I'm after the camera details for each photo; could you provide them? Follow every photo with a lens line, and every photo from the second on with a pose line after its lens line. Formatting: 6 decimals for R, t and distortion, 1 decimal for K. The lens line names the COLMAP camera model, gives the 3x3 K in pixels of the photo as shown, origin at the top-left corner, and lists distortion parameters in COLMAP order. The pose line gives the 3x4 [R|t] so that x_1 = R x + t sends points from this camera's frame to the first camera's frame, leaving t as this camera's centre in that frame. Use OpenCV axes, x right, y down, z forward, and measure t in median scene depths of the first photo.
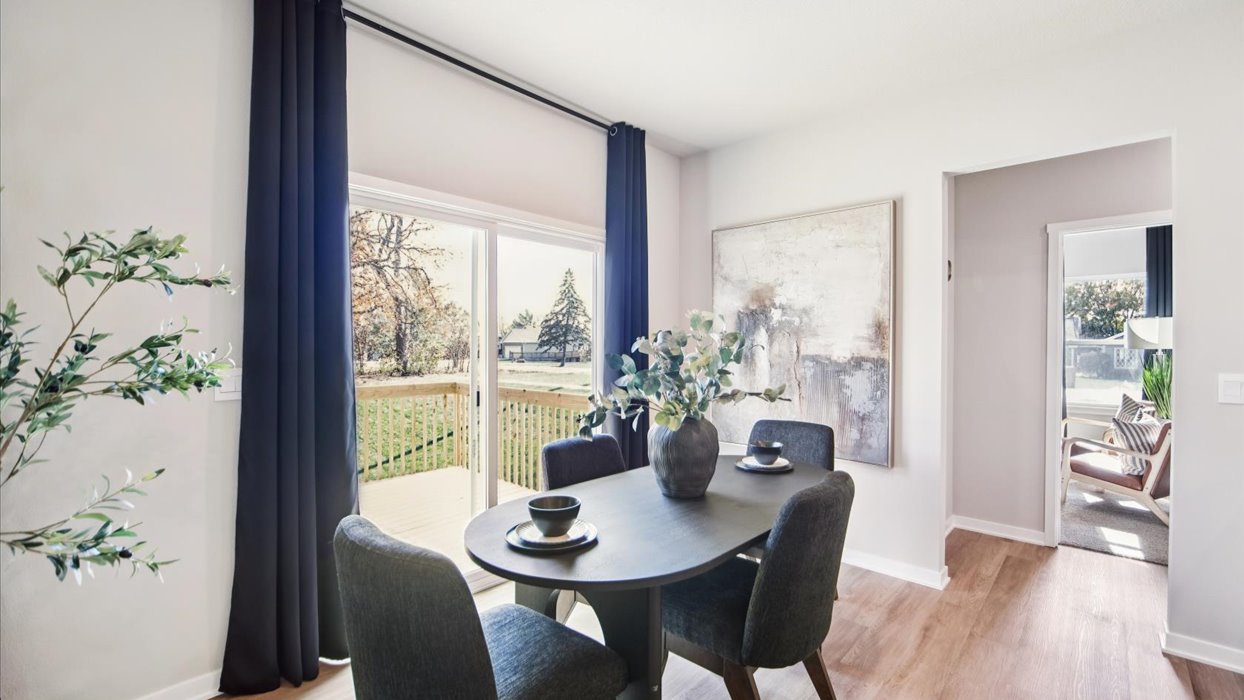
lens RADIAL K [[520.2, 0, 623.4], [0, 520.2, 347.6], [0, 0, 1]] dist [-0.003100, 0.000090]
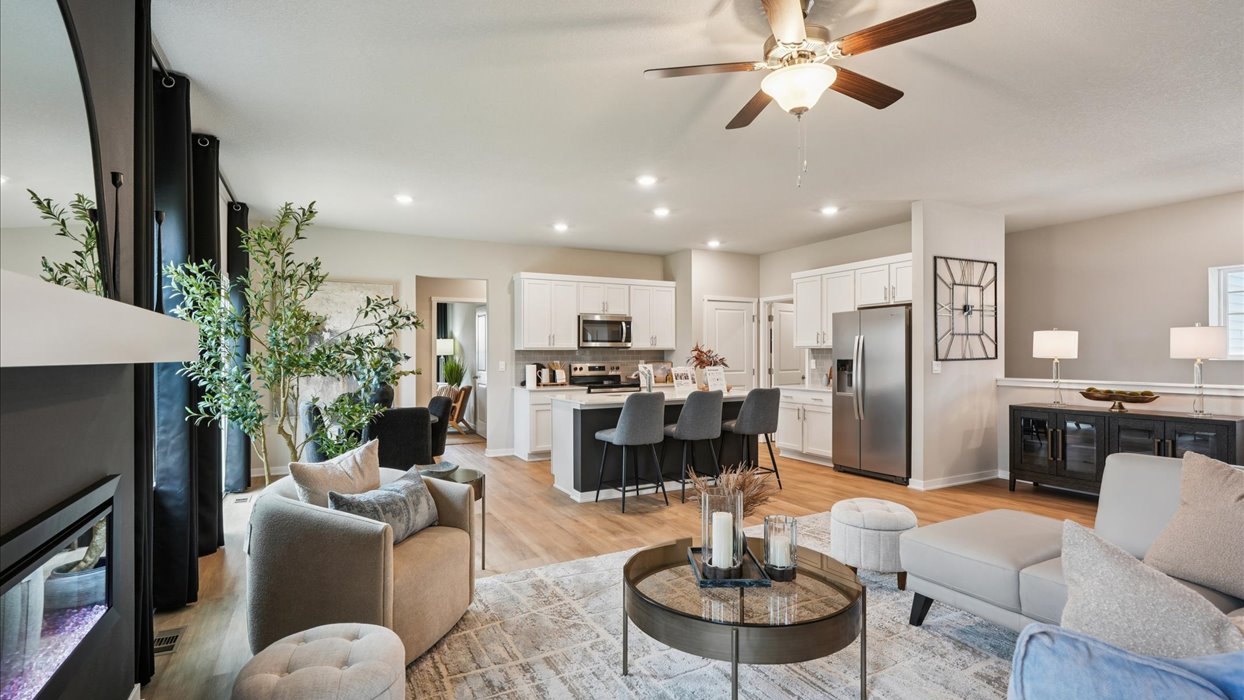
lens RADIAL K [[578.1, 0, 624.3], [0, 578.1, 352.6], [0, 0, 1]] dist [0.015694, -0.006921]
pose [[0.320619, -0.003511, 0.947202, -1.292381], [0.009782, 0.999952, 0.000395, 0.001811], [-0.947158, 0.009139, 0.320638, -0.578754]]
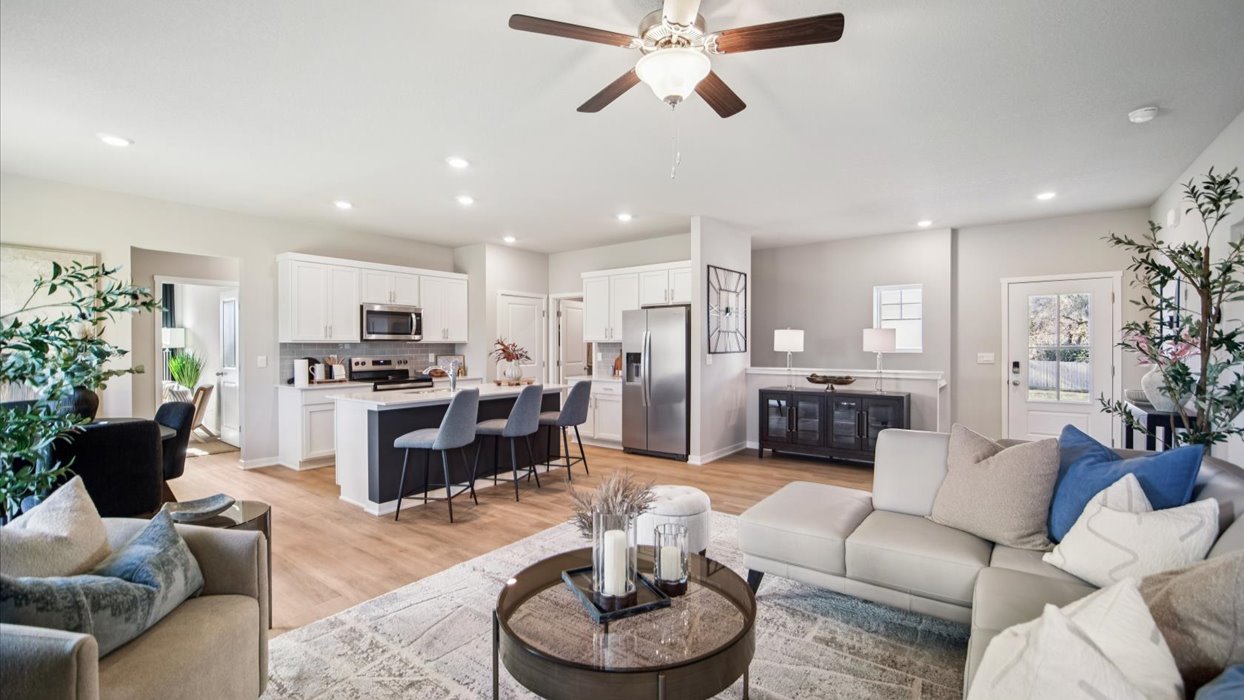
lens RADIAL K [[520.2, 0, 623.4], [0, 520.2, 347.6], [0, 0, 1]] dist [-0.003100, 0.000090]
pose [[-0.102217, -0.008683, 0.994724, -1.142868], [0.006200, 0.999937, 0.009365, -0.004325], [-0.994743, 0.007125, -0.102156, -0.415772]]
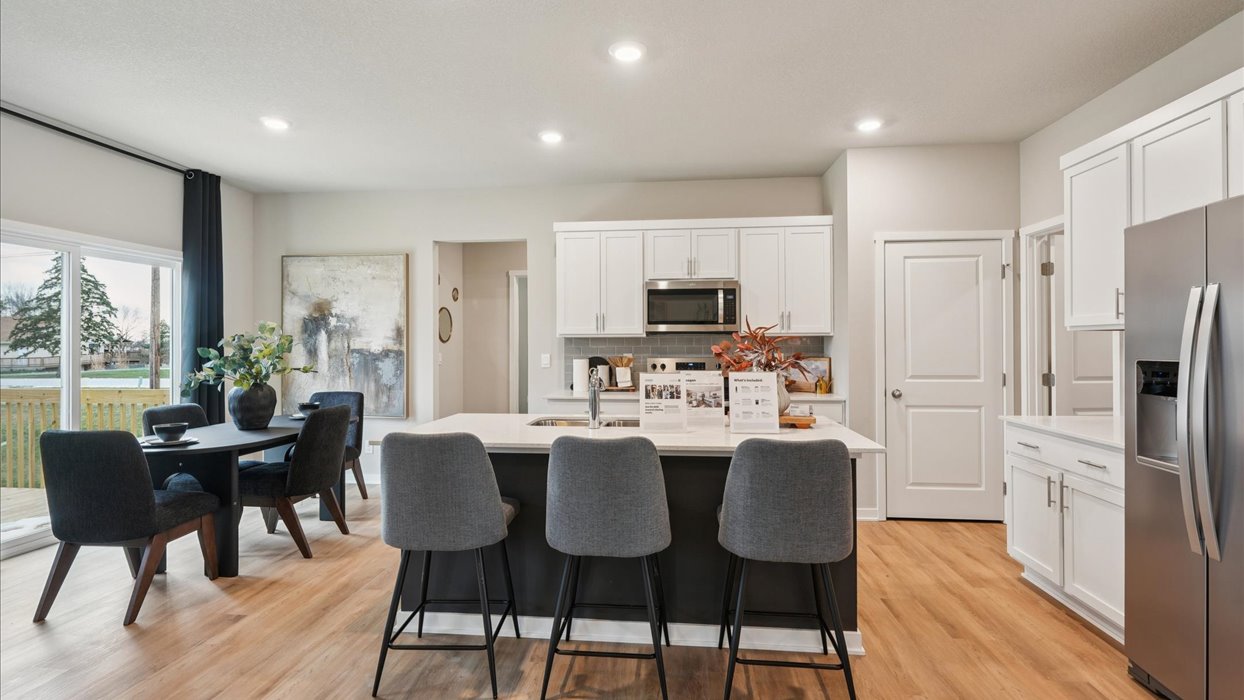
lens RADIAL K [[588.0, 0, 621.6], [0, 588.0, 340.1], [0, 0, 1]] dist [0.014186, 0.000016]
pose [[0.793783, -0.003018, 0.608193, -0.067278], [0.009652, 0.999924, -0.007635, 0.009082], [-0.608124, 0.011931, 0.793752, -0.827347]]
